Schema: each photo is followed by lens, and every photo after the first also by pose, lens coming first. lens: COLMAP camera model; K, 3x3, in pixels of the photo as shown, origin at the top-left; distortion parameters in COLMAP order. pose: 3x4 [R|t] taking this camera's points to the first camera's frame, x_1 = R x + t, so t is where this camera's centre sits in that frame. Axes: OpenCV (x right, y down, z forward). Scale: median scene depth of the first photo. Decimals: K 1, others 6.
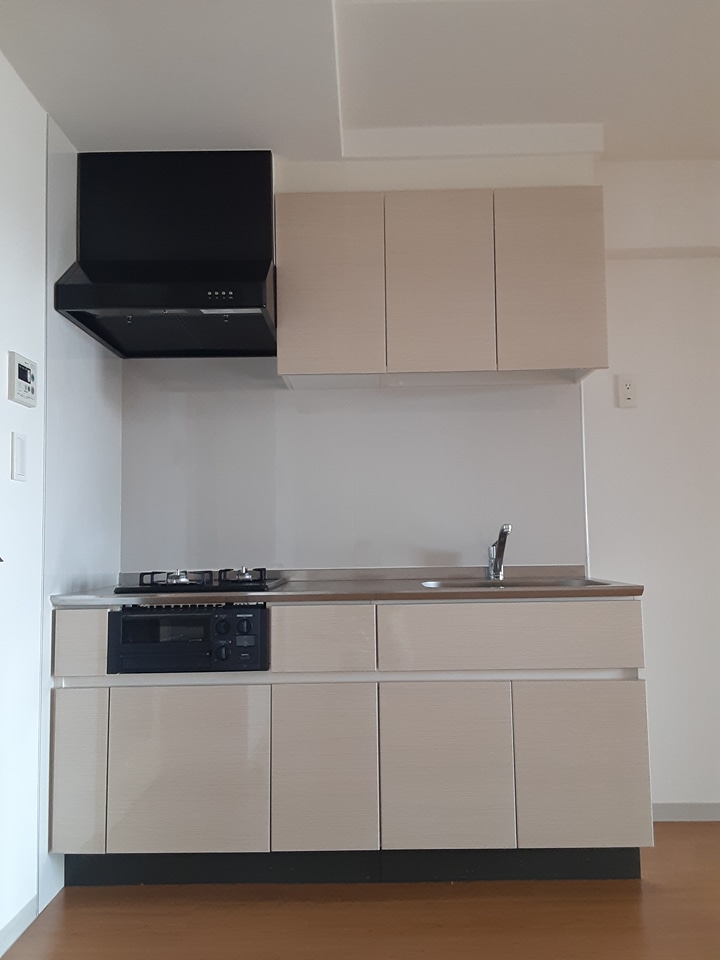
lens RADIAL K [[767.7, 0, 369.4], [0, 767.7, 497.5], [0, 0, 1]] dist [0.044700, -0.092073]
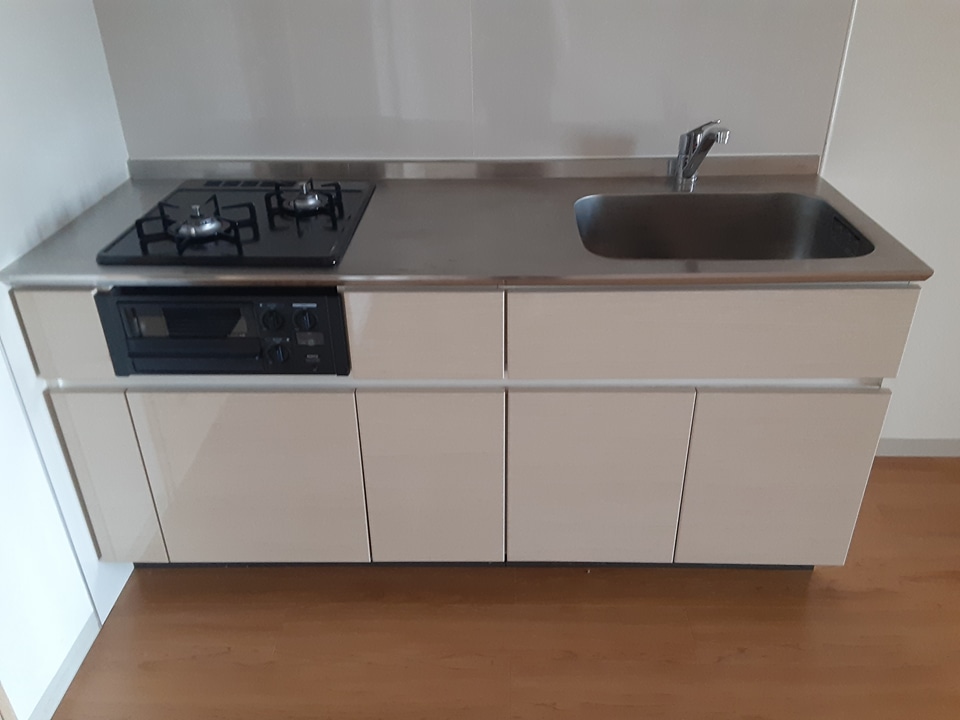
lens RADIAL K [[767.7, 0, 487.3], [0, 767.7, 361.4], [0, 0, 1]] dist [0.044700, -0.092073]
pose [[0.999913, 0.011858, -0.005863, -0.003343], [-0.006642, 0.833338, 0.552724, -0.167785], [0.011440, -0.552637, 0.833344, 0.433598]]
